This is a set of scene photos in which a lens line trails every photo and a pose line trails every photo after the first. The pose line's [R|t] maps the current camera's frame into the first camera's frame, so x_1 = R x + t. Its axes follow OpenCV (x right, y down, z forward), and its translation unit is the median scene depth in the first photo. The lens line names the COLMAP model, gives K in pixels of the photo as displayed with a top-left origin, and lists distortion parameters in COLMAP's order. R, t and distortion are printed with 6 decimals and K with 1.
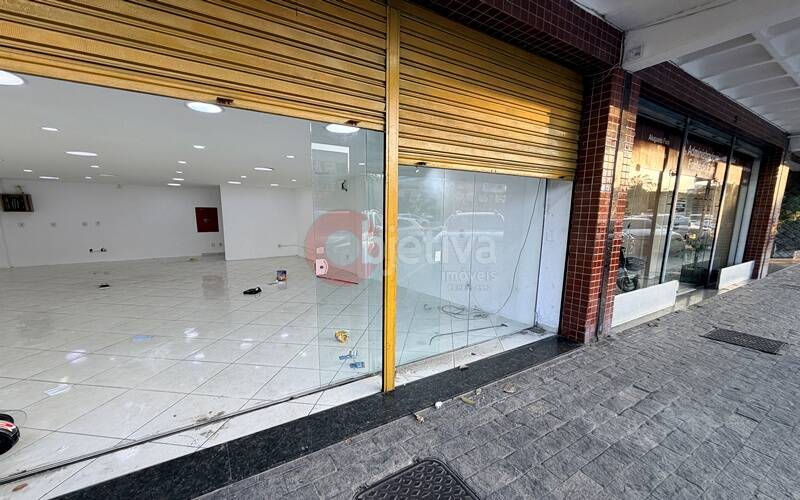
lens RADIAL K [[320.7, 0, 398.8], [0, 320.7, 267.4], [0, 0, 1]] dist [-0.002766, -0.000041]
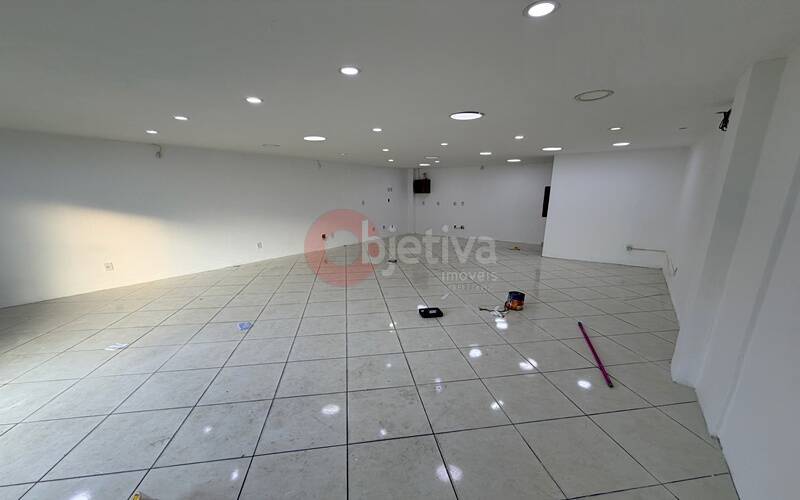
lens RADIAL K [[320.8, 0, 391.0], [0, 320.8, 265.4], [0, 0, 1]] dist [0.000704, 0.000035]
pose [[0.283502, 0.206420, -0.936492, 0.230661], [-0.151012, 0.973984, 0.168969, -0.215847], [0.947007, 0.093519, 0.307298, 1.223893]]
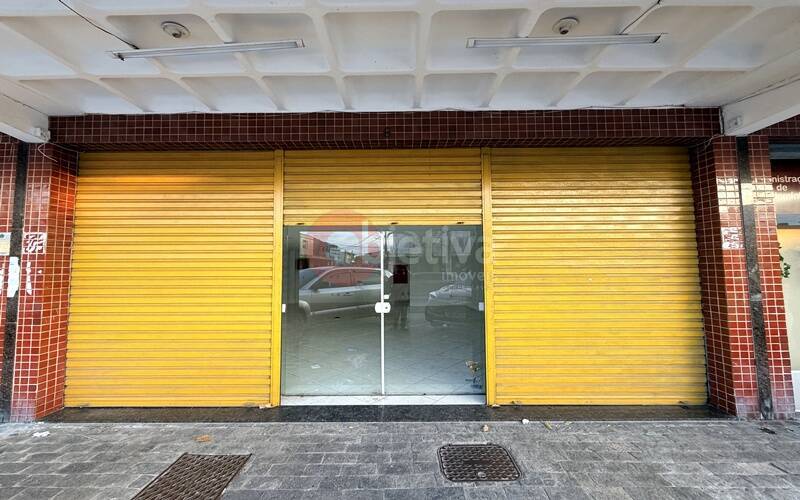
lens RADIAL K [[321.0, 0, 388.5], [0, 321.0, 250.8], [0, 0, 1]] dist [0.001256, 0.000098]
pose [[0.832183, -0.042221, -0.552892, 0.288488], [-0.077511, 0.978450, -0.191383, 0.034506], [0.549057, 0.202121, 0.810977, -0.340123]]
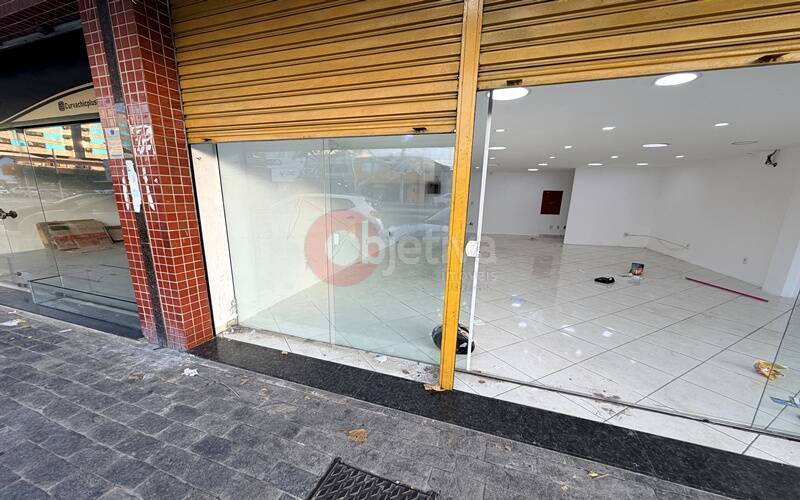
lens RADIAL K [[313.7, 0, 398.5], [0, 313.7, 277.5], [0, 0, 1]] dist [0.000870, 0.000145]
pose [[0.607786, 0.208699, -0.766186, -0.198820], [-0.142669, 0.977846, 0.153179, 0.019685], [0.781180, 0.016211, 0.624096, -0.118200]]
